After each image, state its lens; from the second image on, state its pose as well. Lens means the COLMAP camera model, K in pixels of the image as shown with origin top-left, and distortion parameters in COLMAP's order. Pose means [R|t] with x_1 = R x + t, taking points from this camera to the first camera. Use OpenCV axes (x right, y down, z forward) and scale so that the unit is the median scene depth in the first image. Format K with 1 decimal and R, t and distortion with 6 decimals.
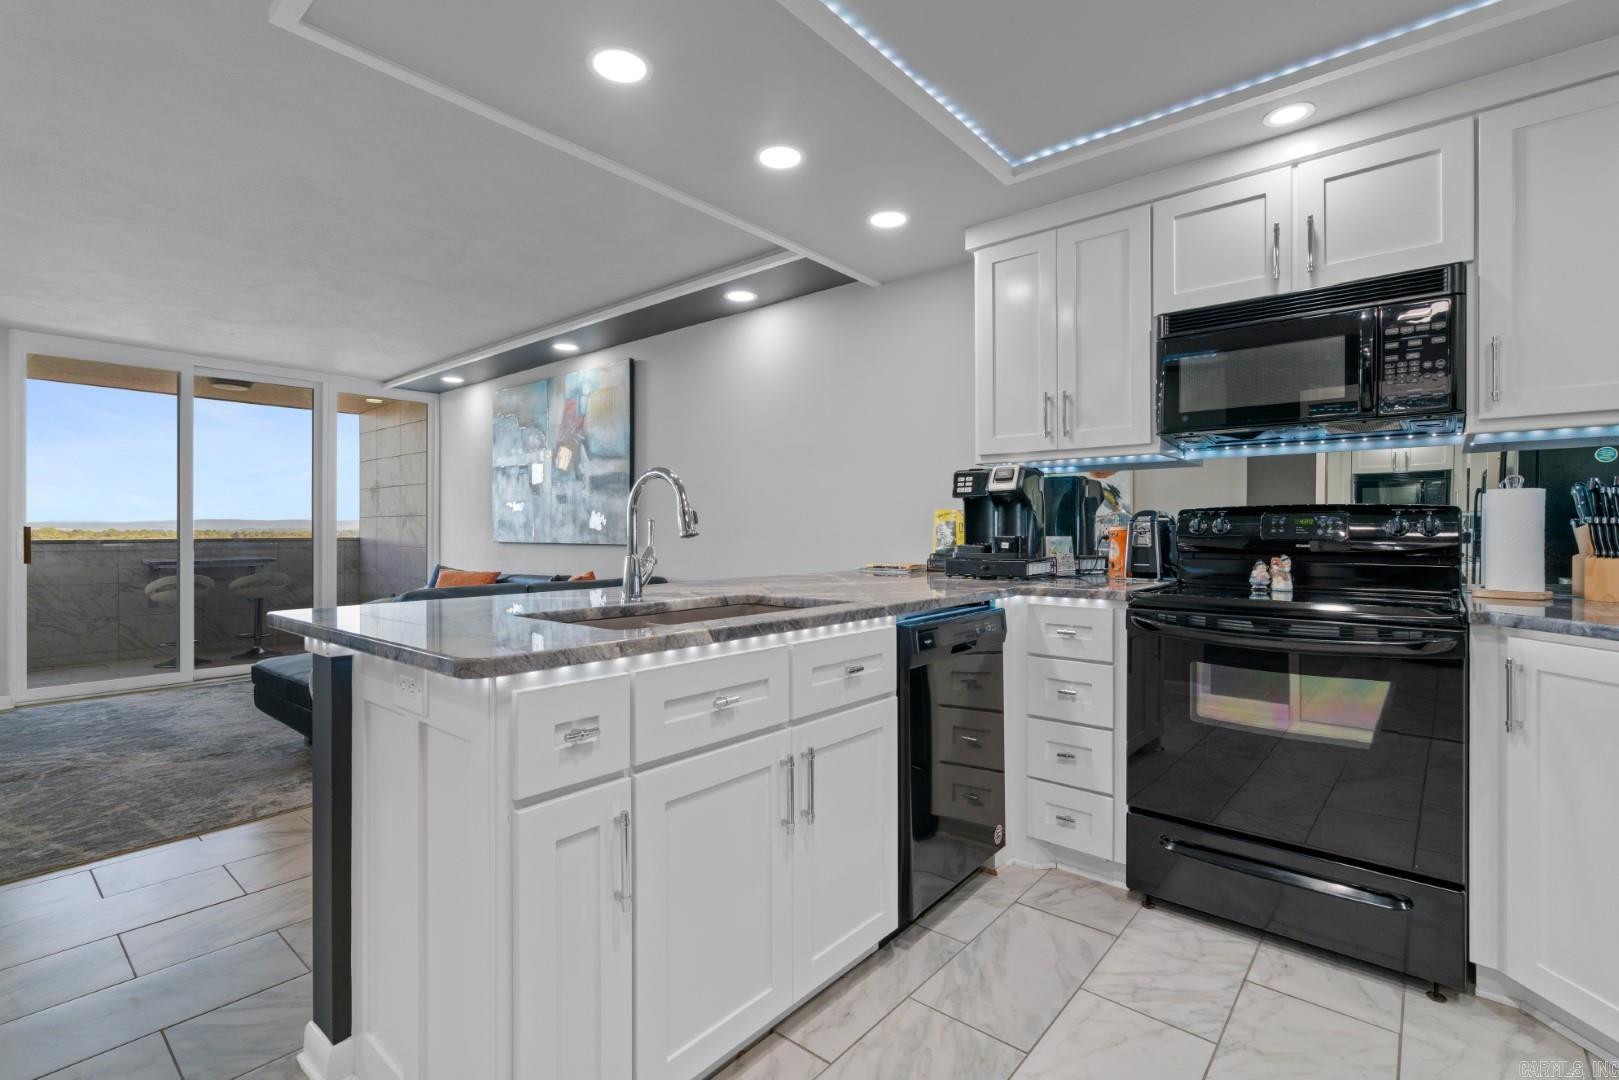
lens RADIAL K [[743.7, 0, 798.5], [0, 743.7, 526.7], [0, 0, 1]] dist [-0.000883, 0.000327]
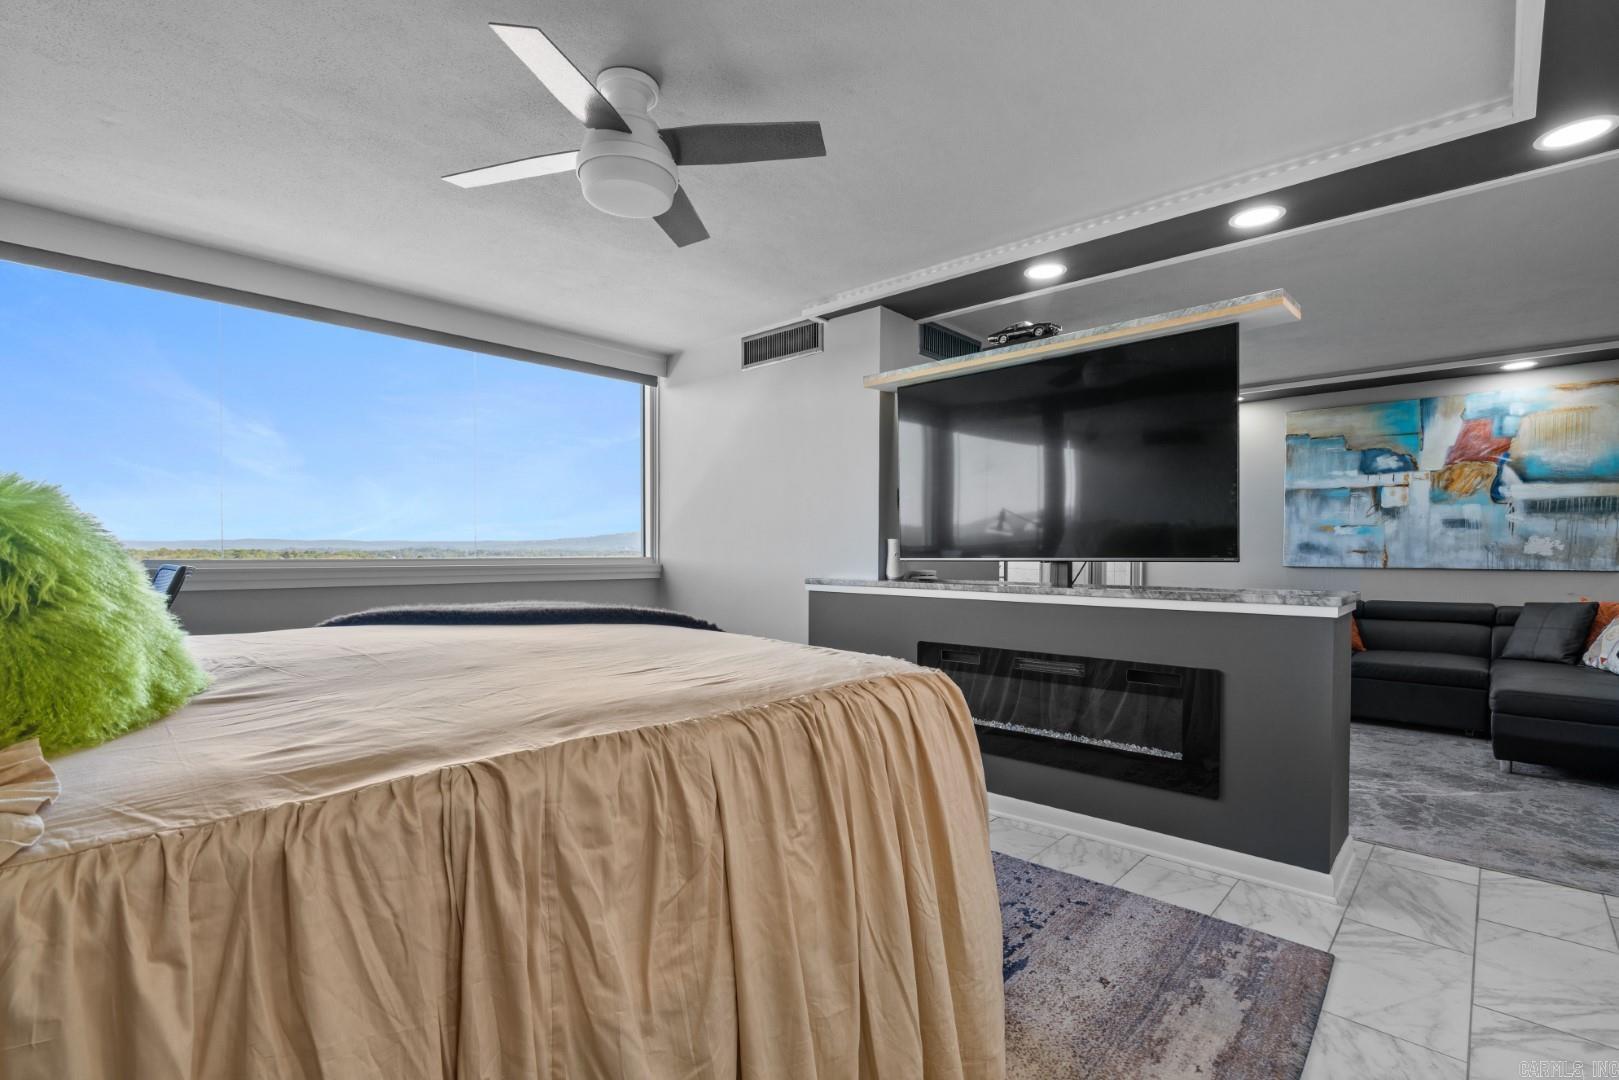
lens RADIAL K [[749.4, 0, 804.4], [0, 749.4, 564.9], [0, 0, 1]] dist [0.000871, 0.000363]
pose [[0.999454, 0.006741, -0.032331, -2.106972], [-0.006094, 0.999780, 0.020046, 0.005333], [0.032459, -0.019838, 0.999276, -0.009297]]
